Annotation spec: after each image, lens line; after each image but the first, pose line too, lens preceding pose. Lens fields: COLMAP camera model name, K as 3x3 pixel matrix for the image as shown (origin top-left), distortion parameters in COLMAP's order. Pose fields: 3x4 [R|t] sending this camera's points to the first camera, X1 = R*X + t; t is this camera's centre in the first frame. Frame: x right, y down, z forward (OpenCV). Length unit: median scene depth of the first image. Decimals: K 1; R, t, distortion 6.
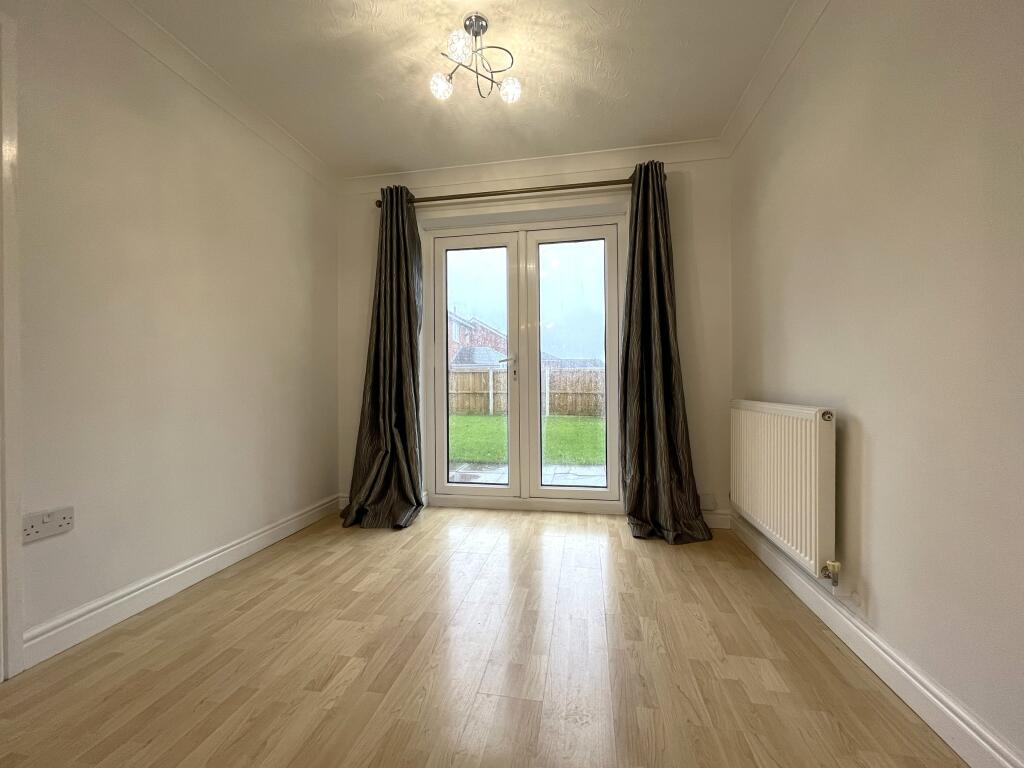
lens RADIAL K [[414.6, 0, 509.4], [0, 414.6, 385.2], [0, 0, 1]] dist [-0.002031, 0.000034]
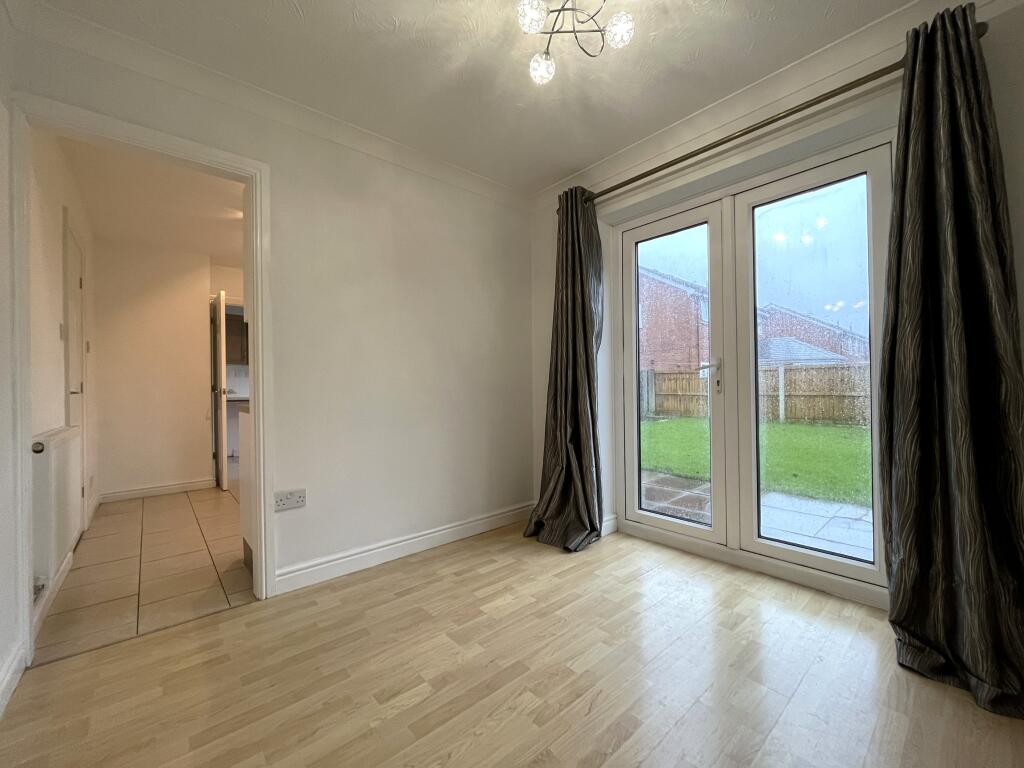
lens RADIAL K [[414.6, 0, 509.4], [0, 414.6, 385.2], [0, 0, 1]] dist [-0.002031, 0.000034]
pose [[0.783511, -0.003785, -0.621366, 0.215906], [0.007324, 0.999968, 0.003144, -0.036590], [0.621335, -0.007014, 0.783514, 0.177058]]
